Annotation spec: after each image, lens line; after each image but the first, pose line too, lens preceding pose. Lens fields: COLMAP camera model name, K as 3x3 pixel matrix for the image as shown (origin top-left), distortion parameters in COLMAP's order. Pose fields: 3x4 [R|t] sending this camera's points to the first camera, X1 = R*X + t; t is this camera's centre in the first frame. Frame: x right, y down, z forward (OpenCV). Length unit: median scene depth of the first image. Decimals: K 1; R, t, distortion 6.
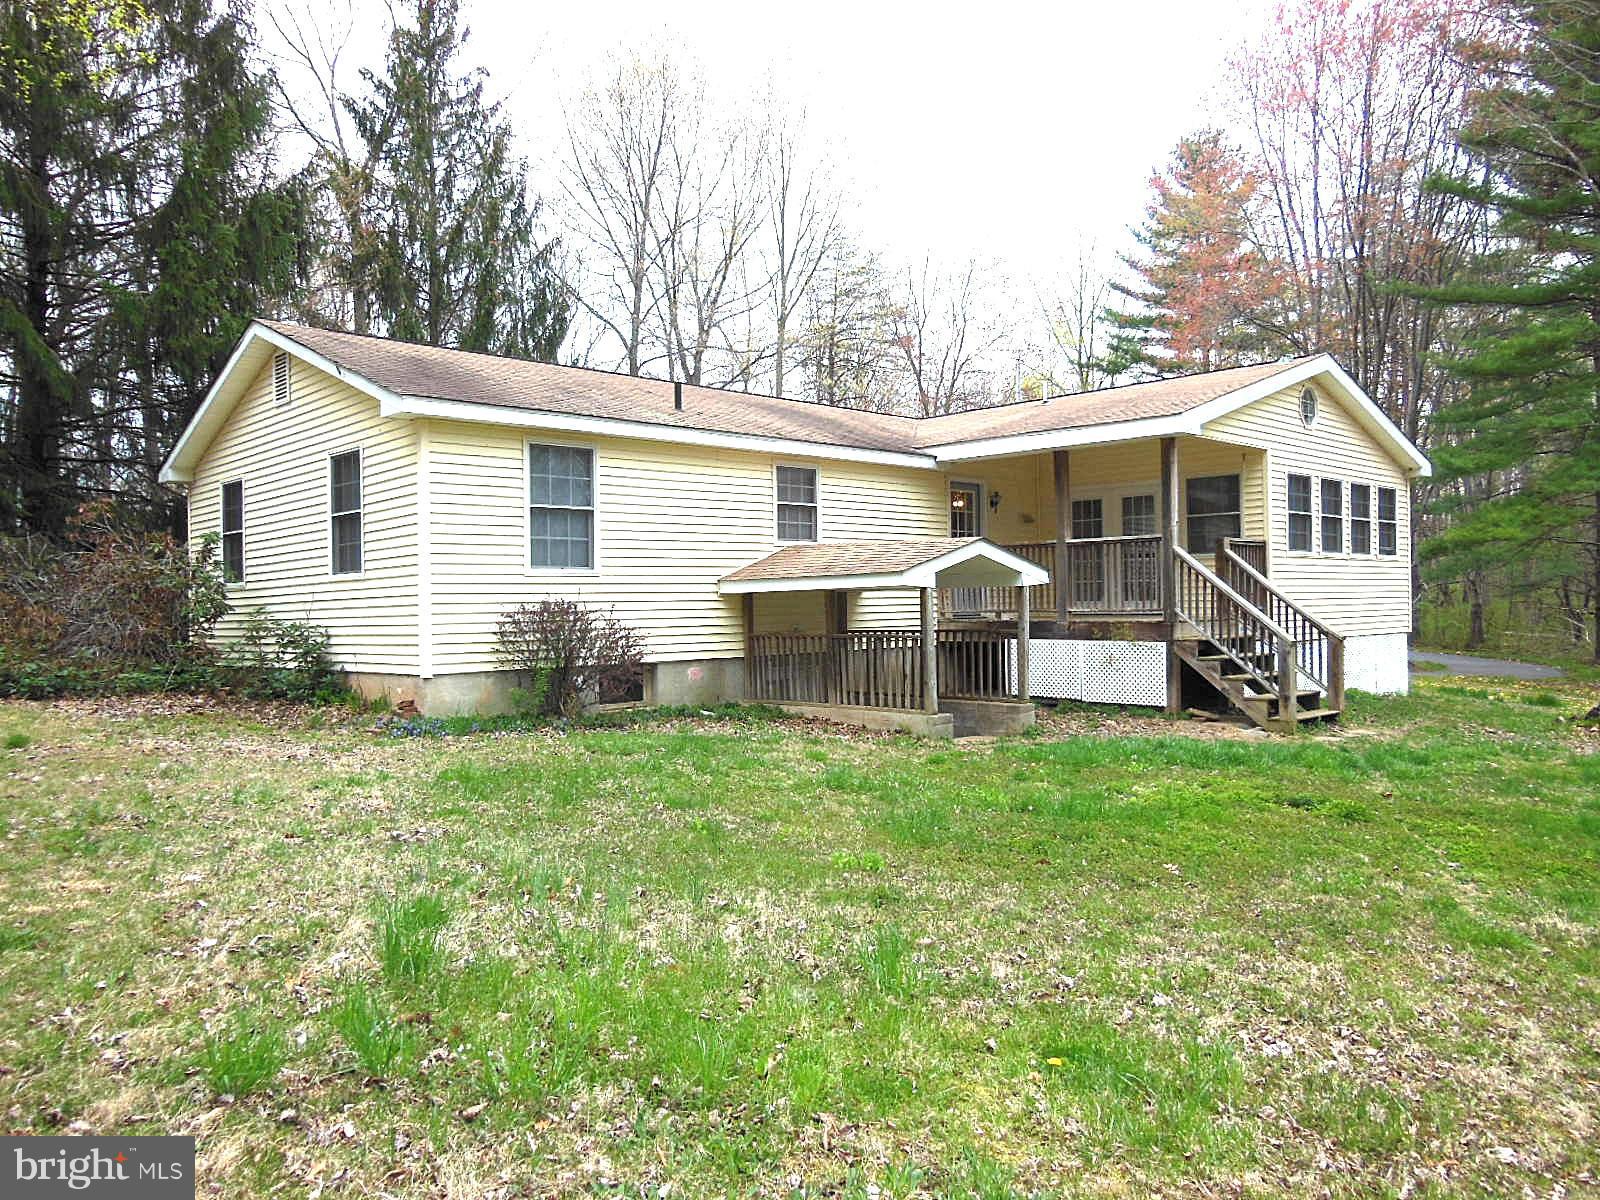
lens RADIAL K [[1172.9, 0, 800.1], [0, 1172.9, 609.1], [0, 0, 1]] dist [-0.024397, 0.039885]
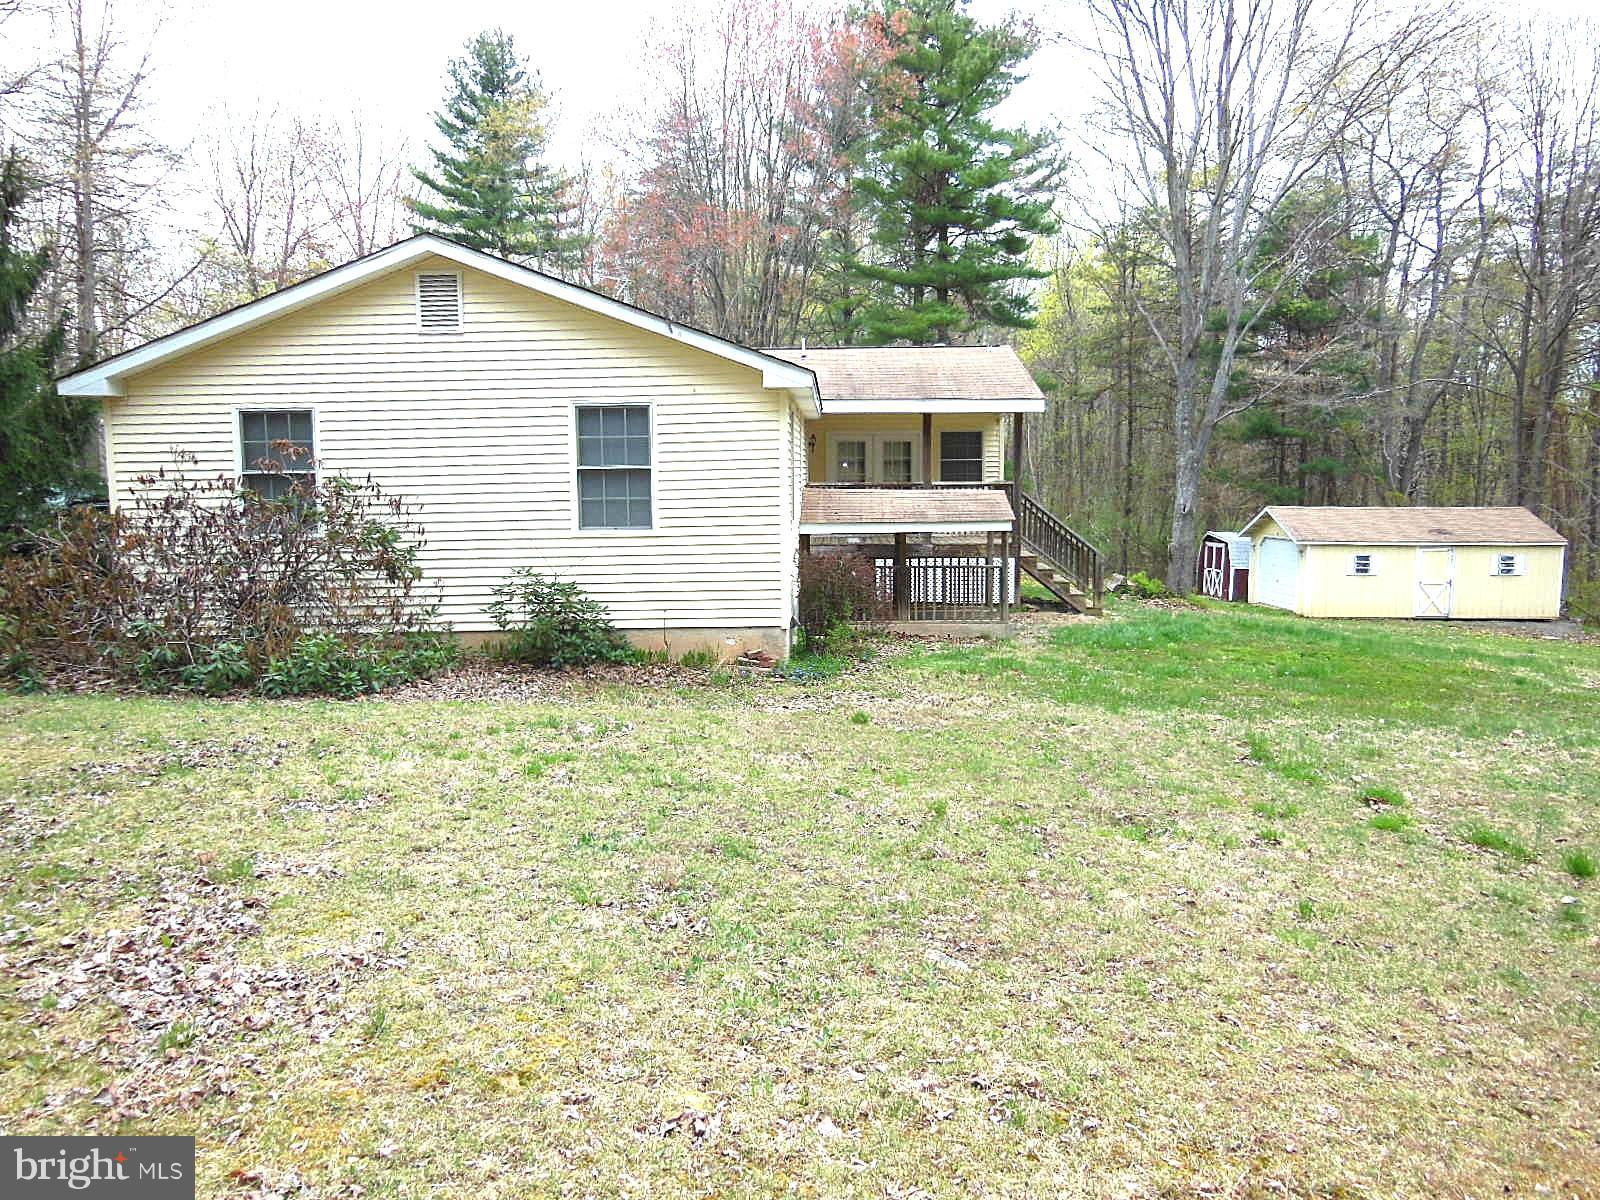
lens RADIAL K [[1172.9, 0, 796.2], [0, 1172.9, 597.2], [0, 0, 1]] dist [-0.024397, 0.039885]
pose [[0.761270, -0.057509, 0.645880, -0.913216], [-0.000554, 0.996001, 0.089337, -0.062374], [-0.648435, -0.068367, 0.758194, 0.149205]]
